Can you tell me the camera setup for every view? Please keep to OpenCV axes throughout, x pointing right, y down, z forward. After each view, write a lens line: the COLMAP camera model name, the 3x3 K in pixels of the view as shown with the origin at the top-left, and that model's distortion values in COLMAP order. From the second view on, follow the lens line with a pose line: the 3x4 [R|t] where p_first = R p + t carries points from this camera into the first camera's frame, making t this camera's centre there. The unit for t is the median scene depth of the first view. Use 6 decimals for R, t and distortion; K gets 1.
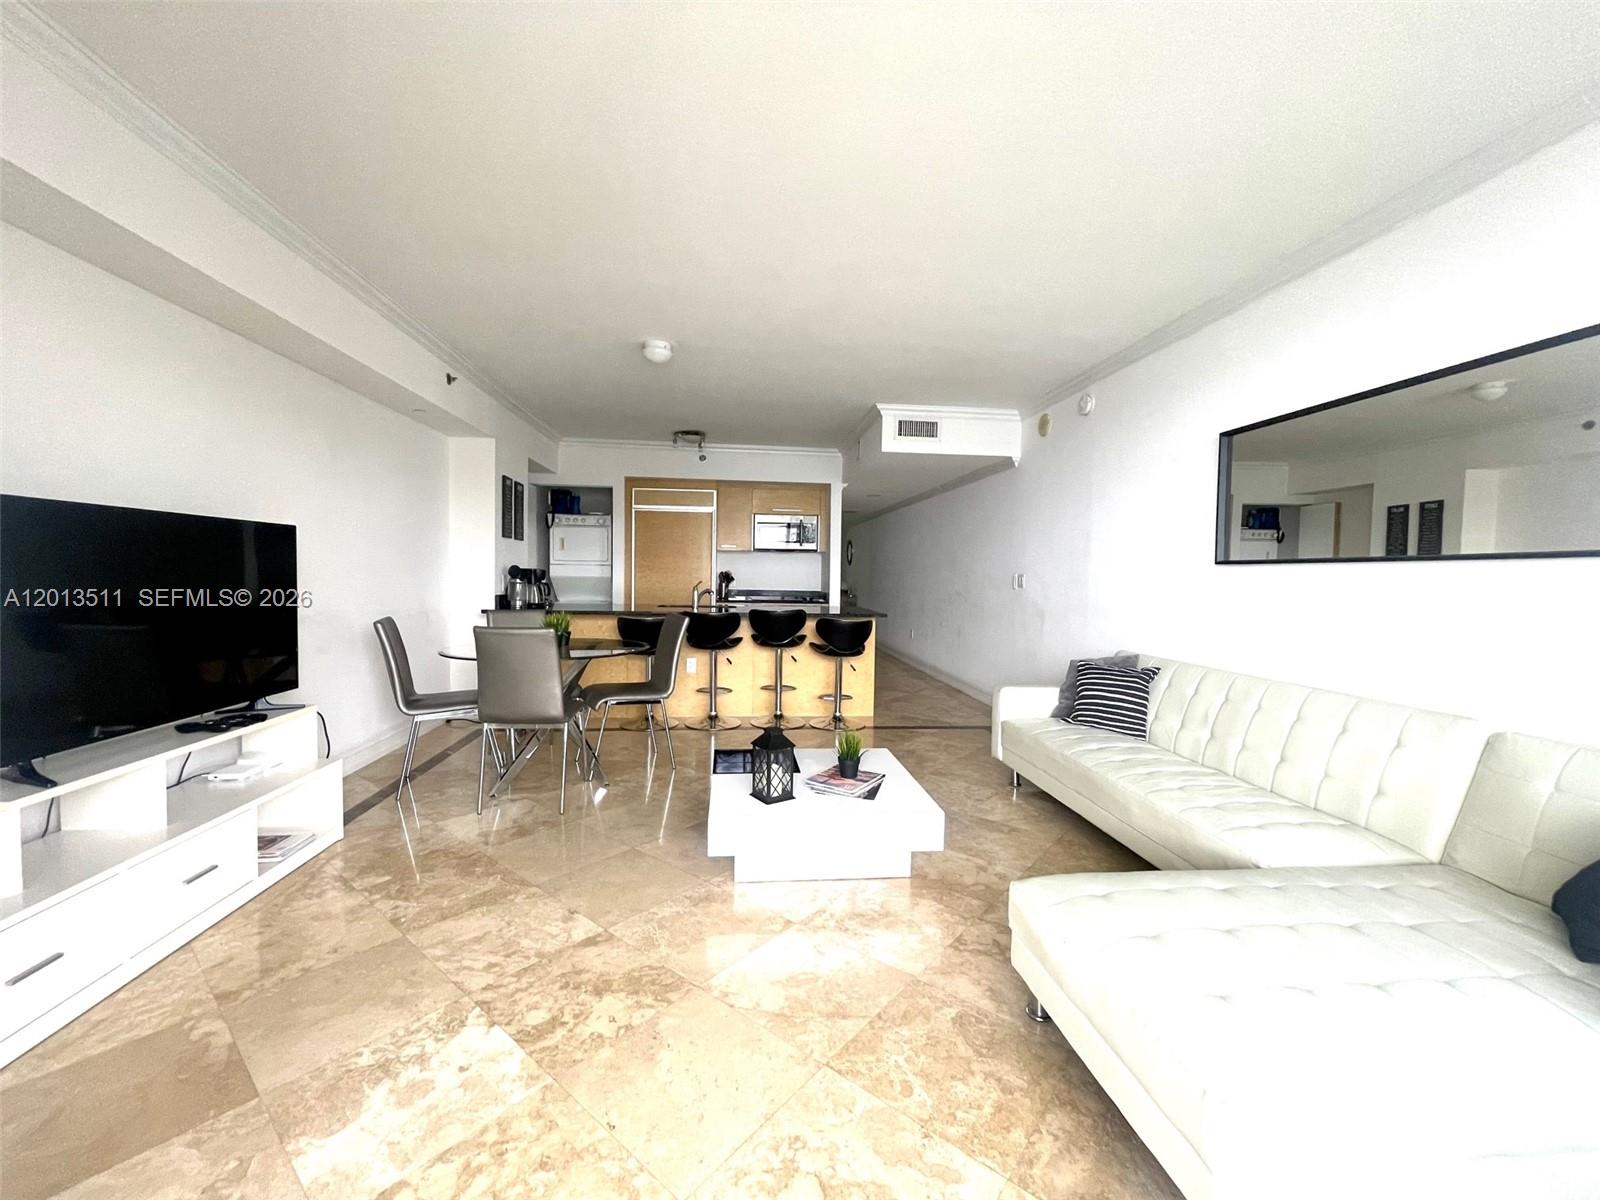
lens RADIAL K [[640.4, 0, 785.5], [0, 640.4, 599.5], [0, 0, 1]] dist [-0.002752, 0.000299]
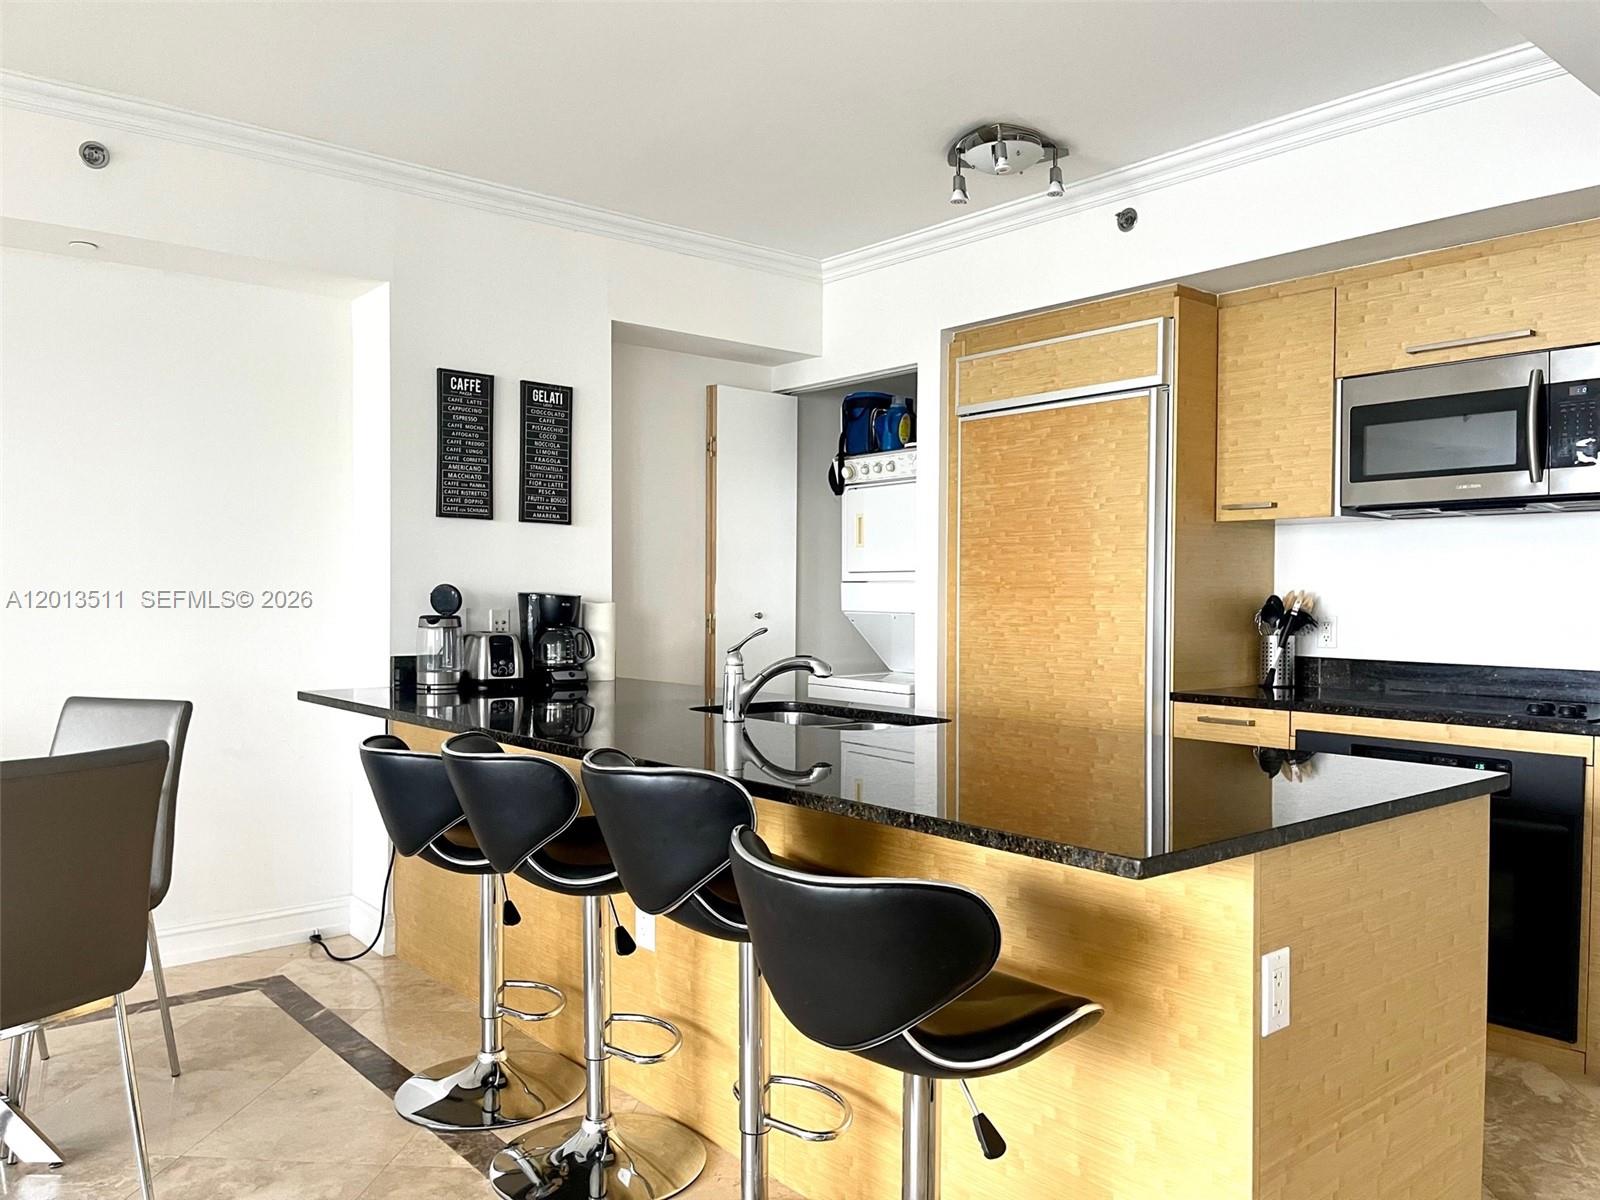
lens RADIAL K [[1205.7, 0, 802.4], [0, 1205.7, 614.1], [0, 0, 1]] dist [0.087624, -0.122843]
pose [[0.571992, 0.003705, -0.820251, 0.584182], [-0.028972, 0.999457, -0.015689, -0.050355], [0.819747, 0.032738, 0.571789, 1.283884]]
